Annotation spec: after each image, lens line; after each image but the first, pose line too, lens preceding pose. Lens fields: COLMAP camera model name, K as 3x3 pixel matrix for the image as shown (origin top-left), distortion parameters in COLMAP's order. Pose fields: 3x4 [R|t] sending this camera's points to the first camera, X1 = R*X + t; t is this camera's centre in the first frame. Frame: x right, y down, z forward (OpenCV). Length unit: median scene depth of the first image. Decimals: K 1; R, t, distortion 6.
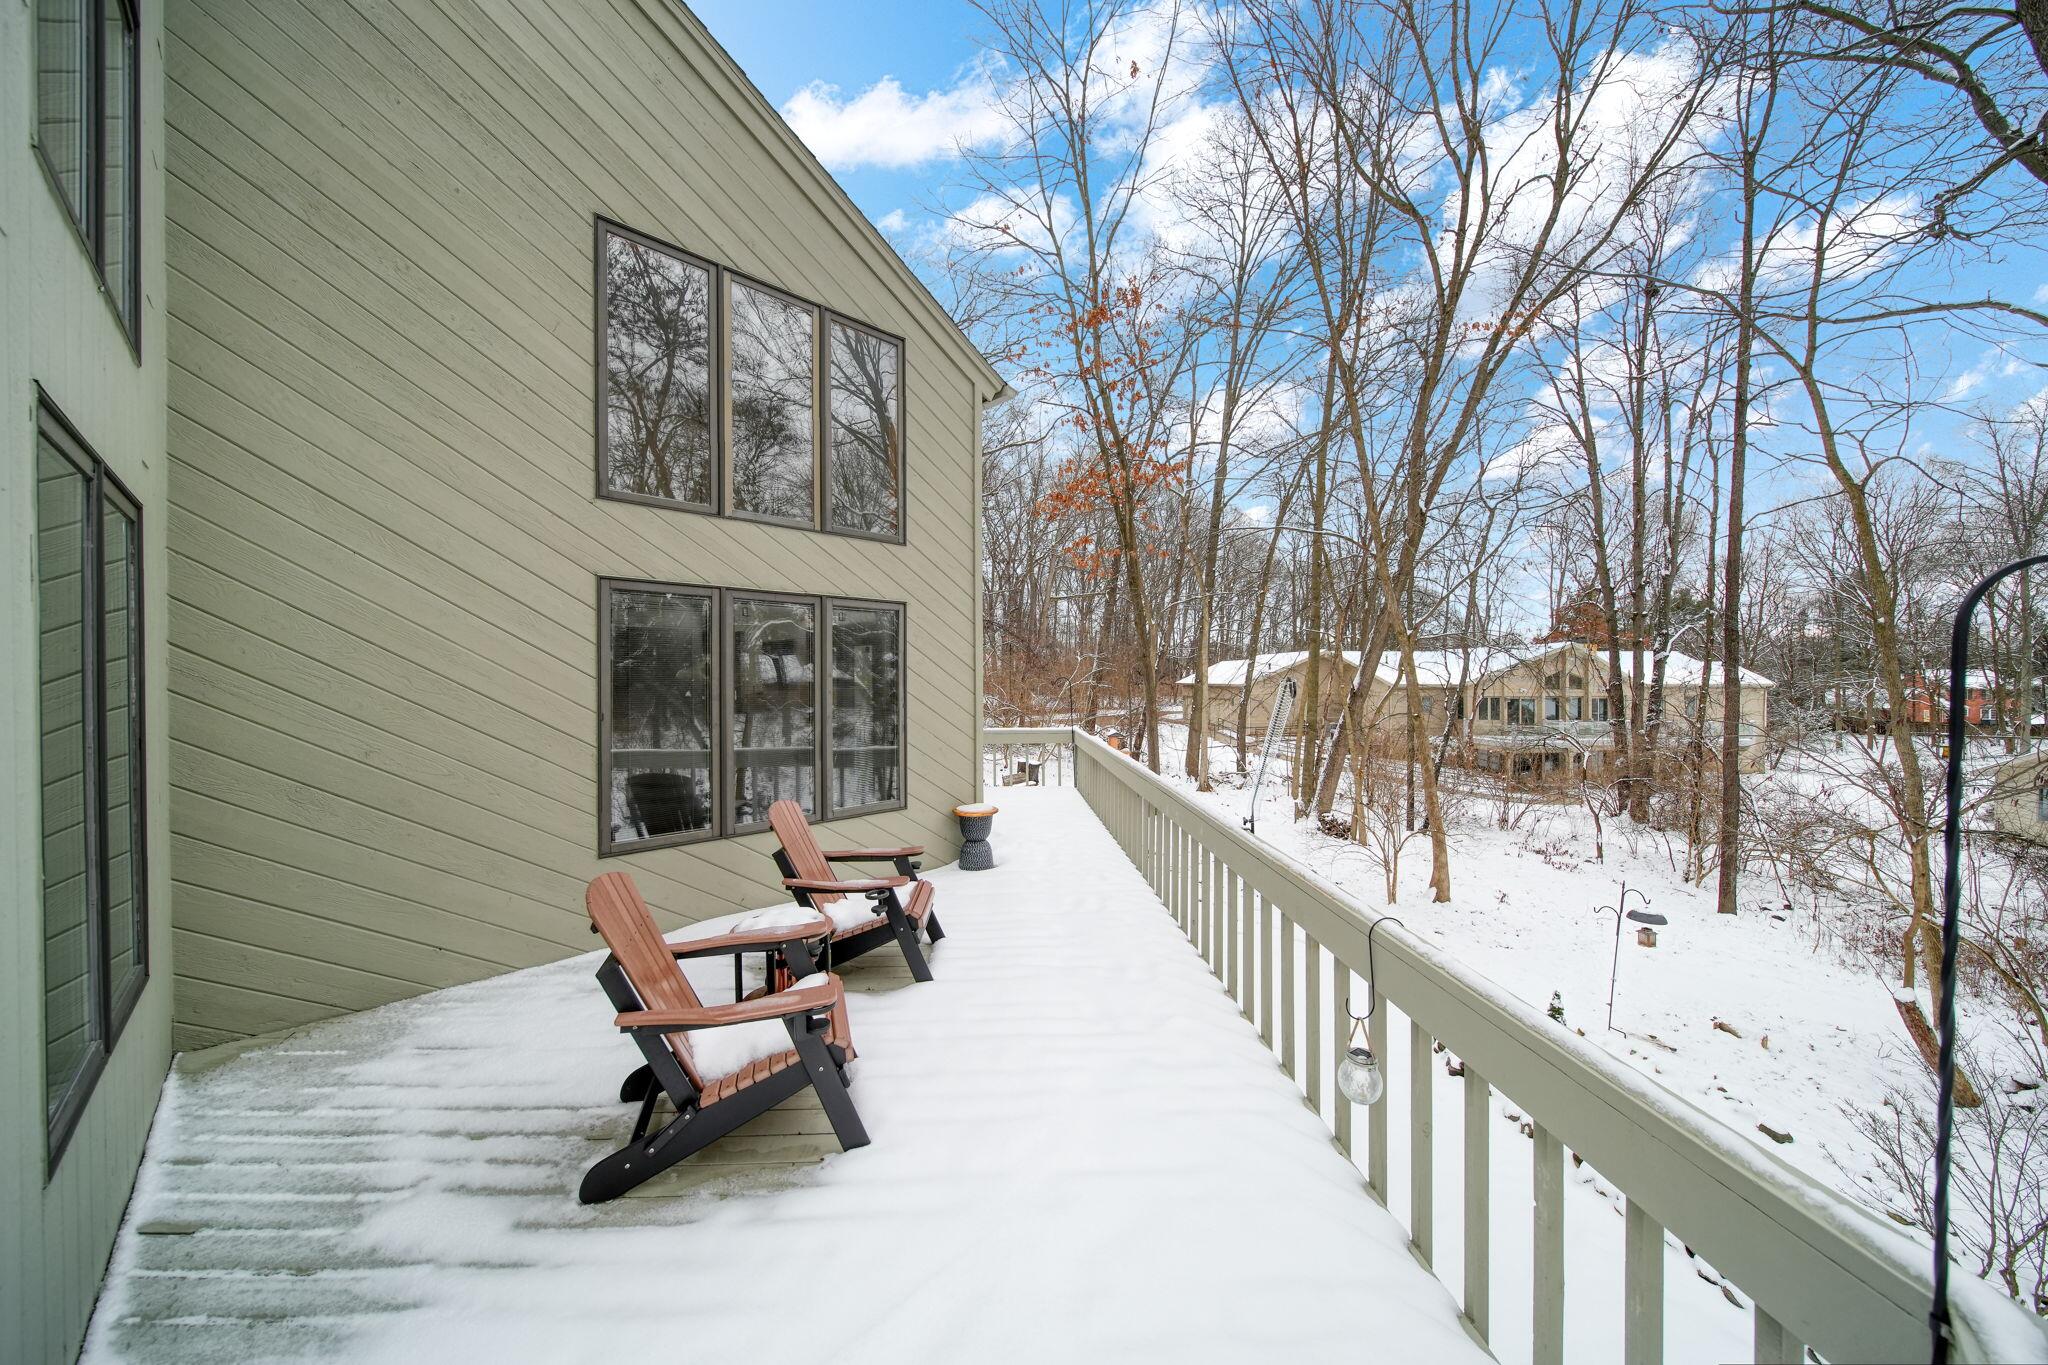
lens RADIAL K [[716.1, 0, 1021.3], [0, 716.1, 684.3], [0, 0, 1]] dist [0.000679, -0.001426]
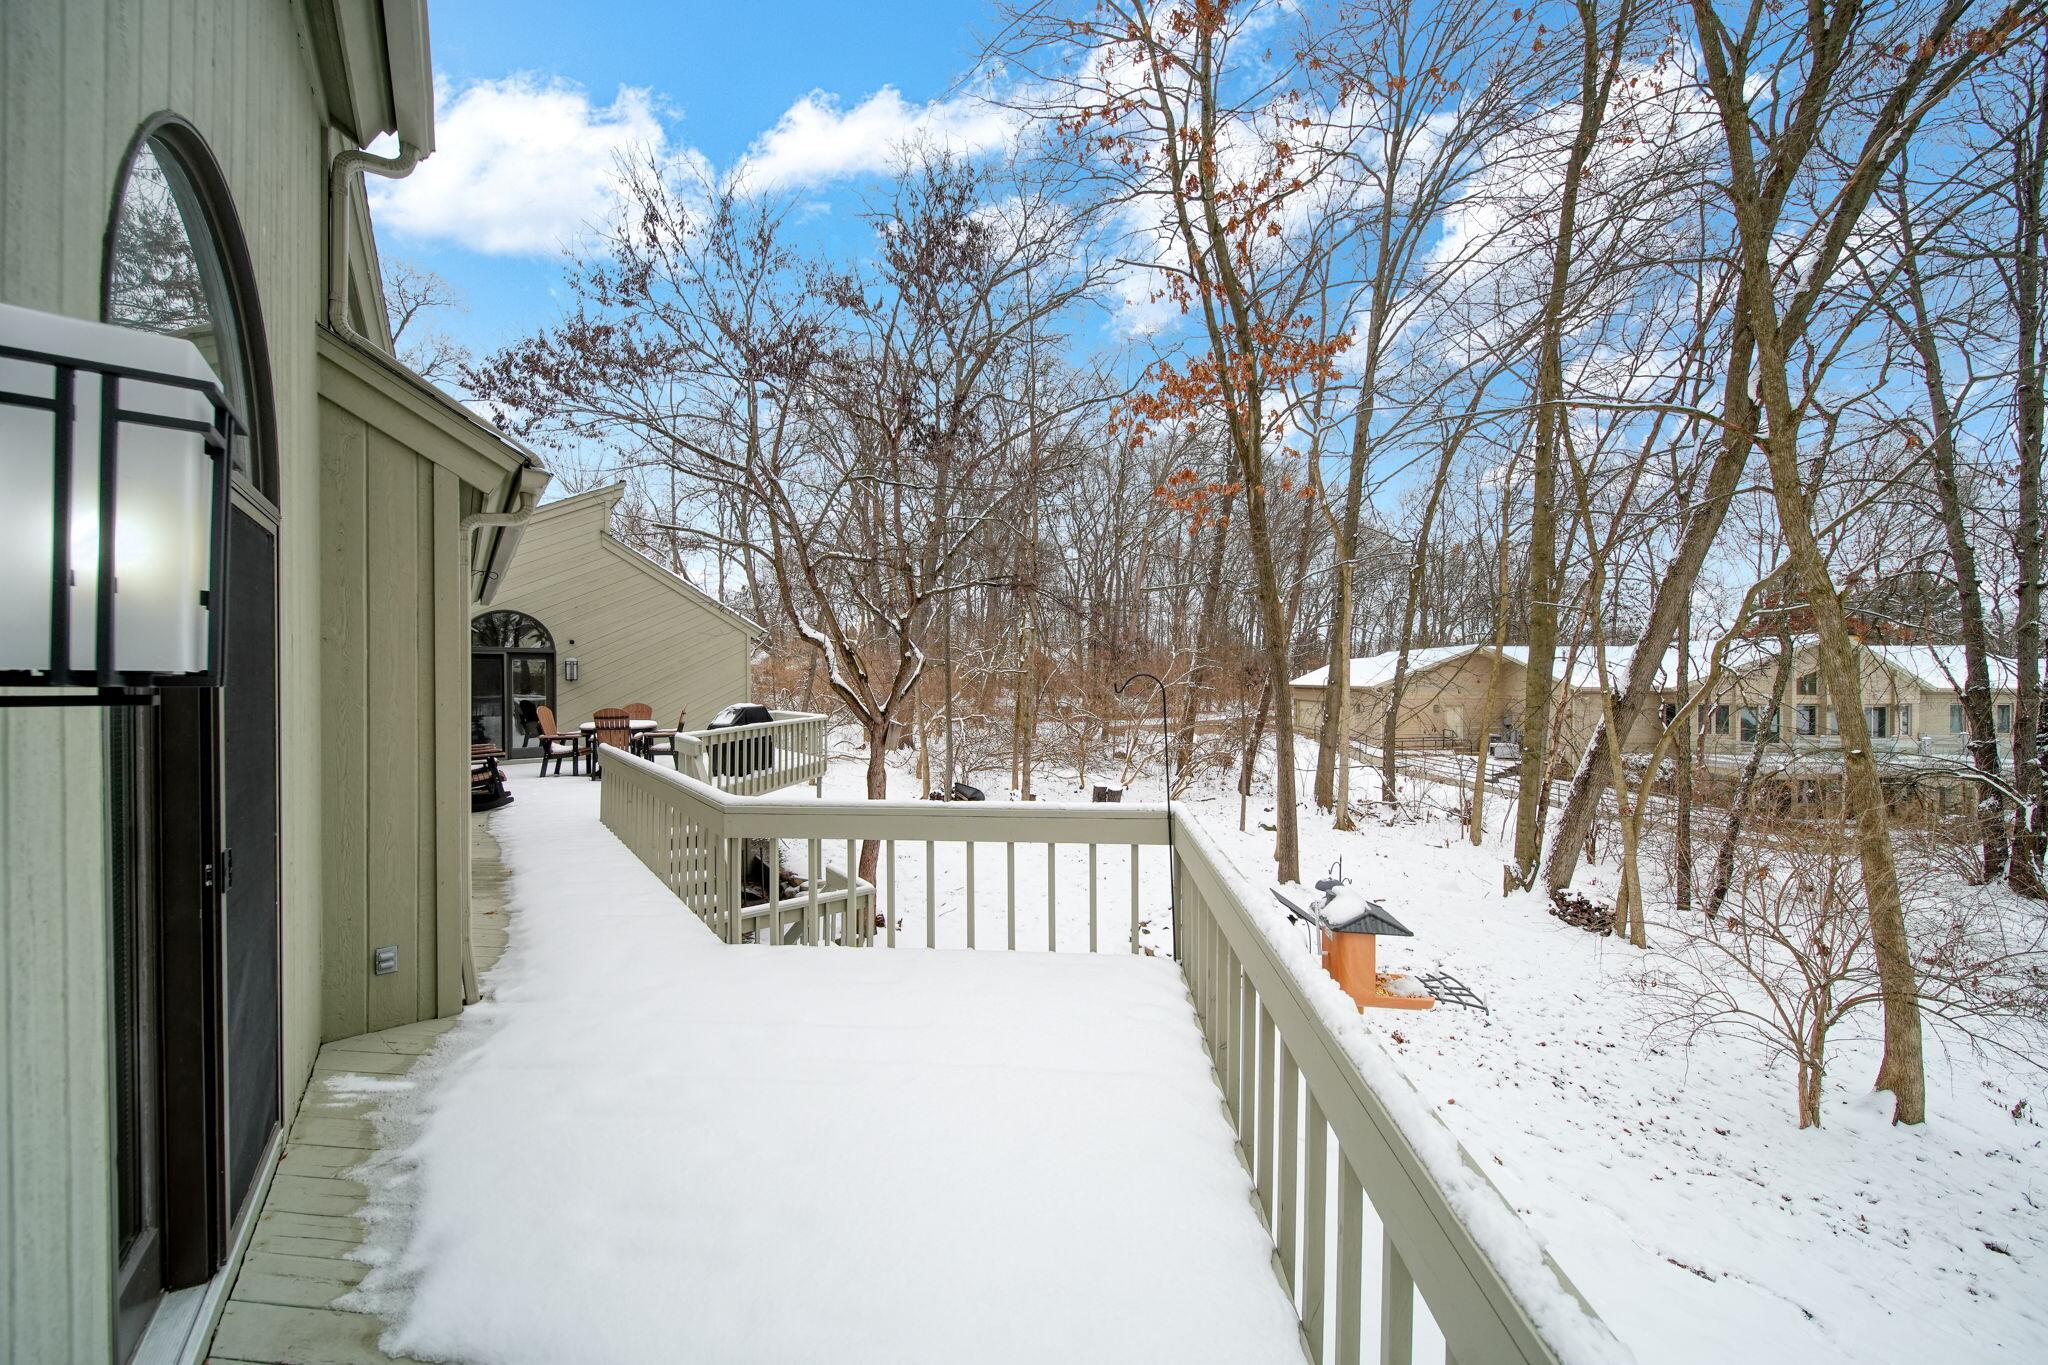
lens RADIAL K [[716.1, 0, 1020.2], [0, 716.1, 684.0], [0, 0, 1]] dist [0.000679, -0.001426]
pose [[0.991813, 0.004042, -0.127635, 0.013216], [-0.004128, 0.999991, -0.000410, -0.000961], [0.127632, 0.000933, 0.991821, 0.194535]]
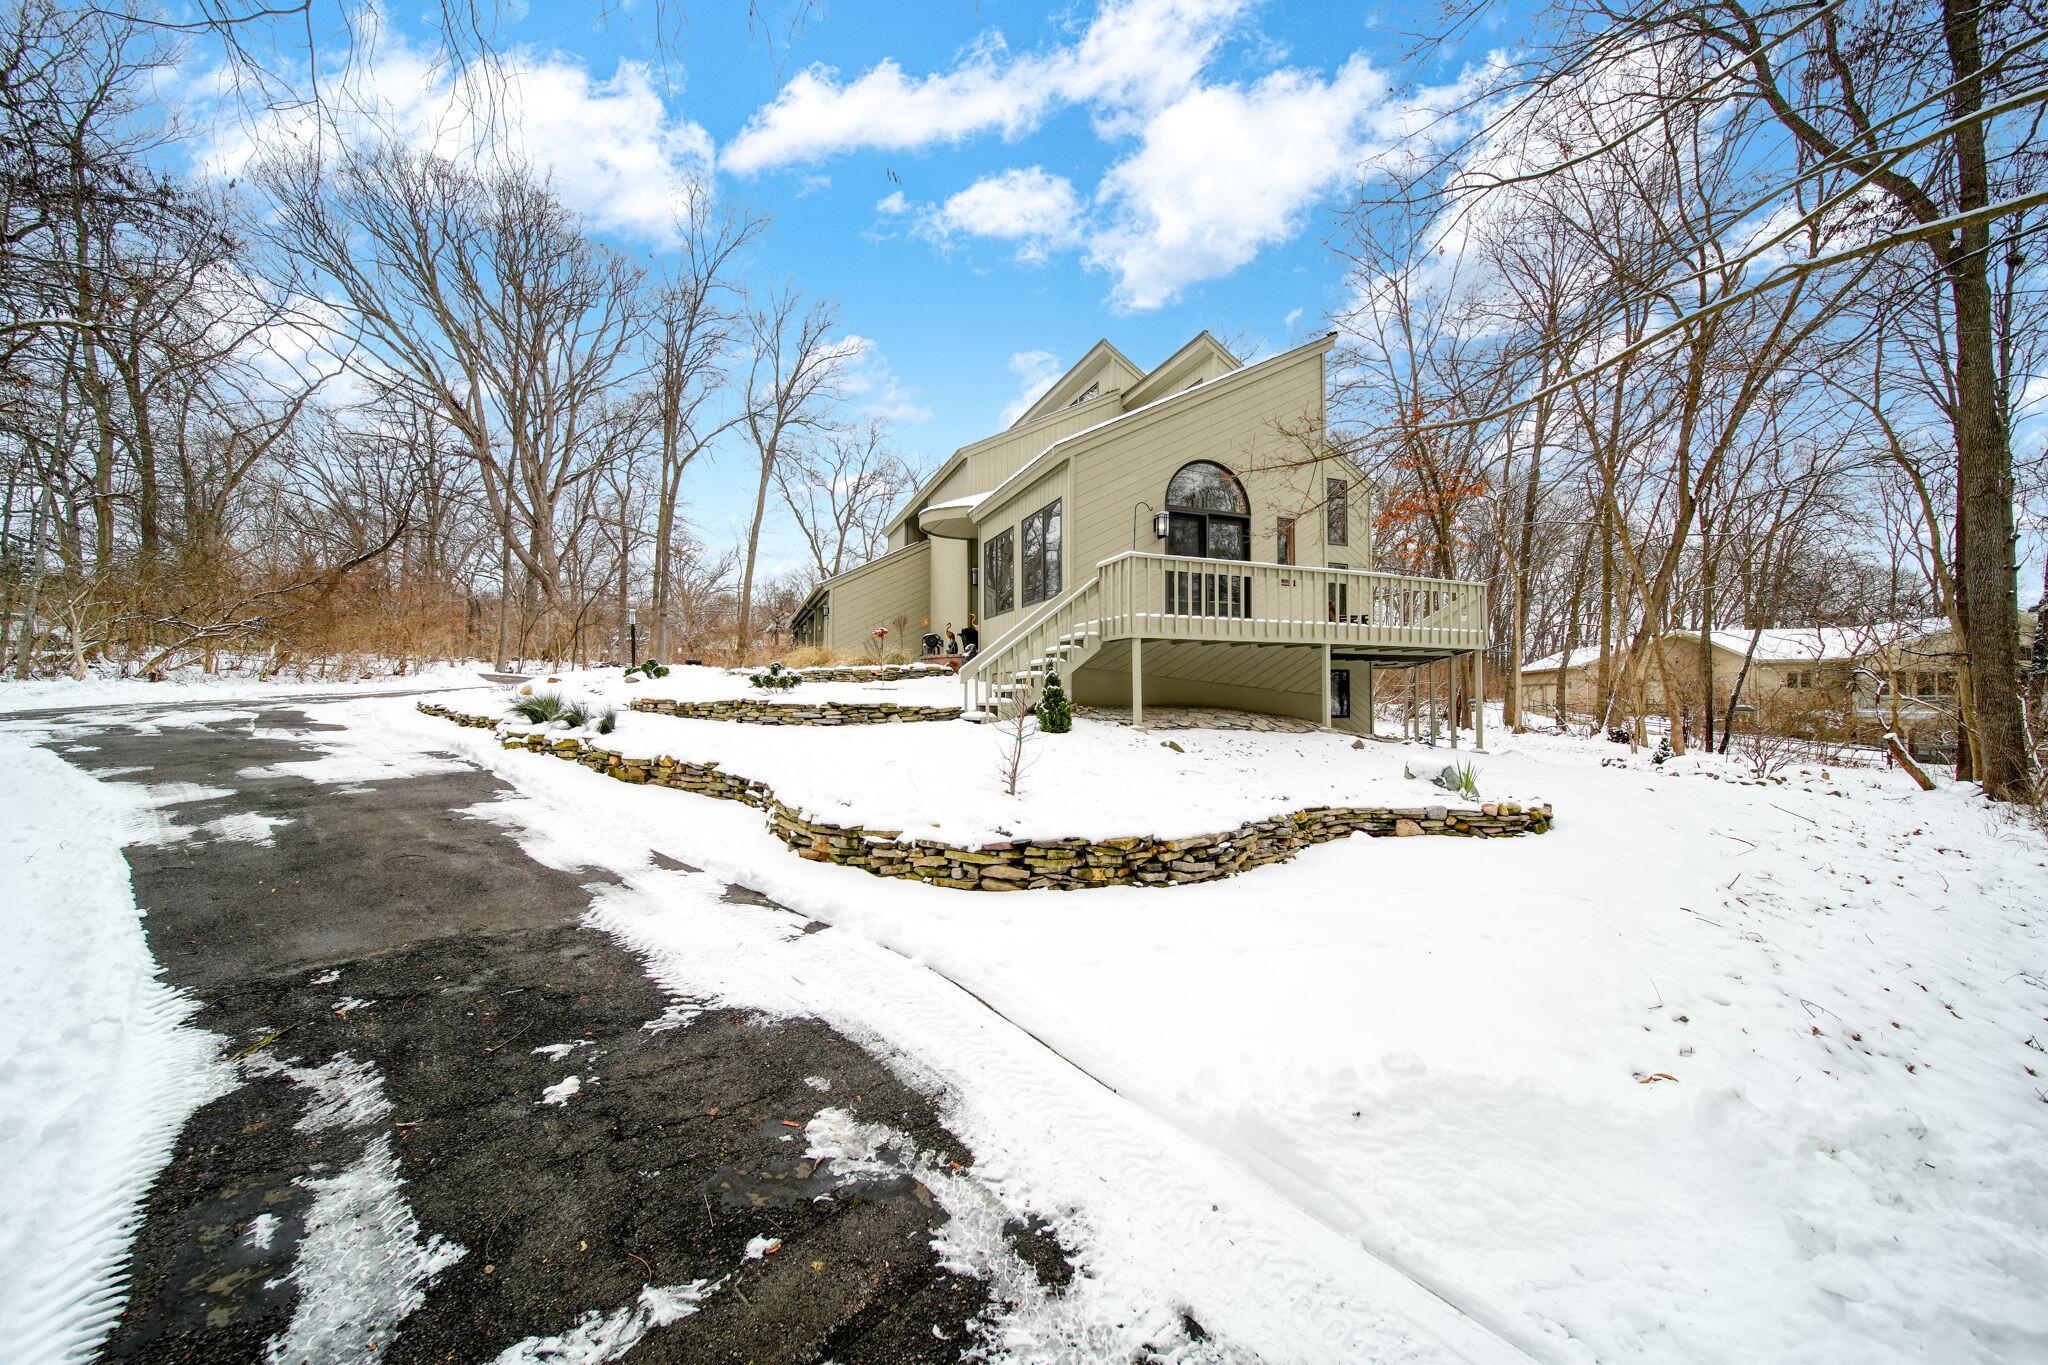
lens RADIAL K [[716.1, 0, 1019.0], [0, 716.1, 682.0], [0, 0, 1]] dist [0.000679, -0.001426]
pose [[0.918420, -0.004806, -0.395578, -0.044258], [-0.006835, 0.999584, -0.028013, 0.091708], [0.395548, 0.028431, 0.918005, -0.442639]]
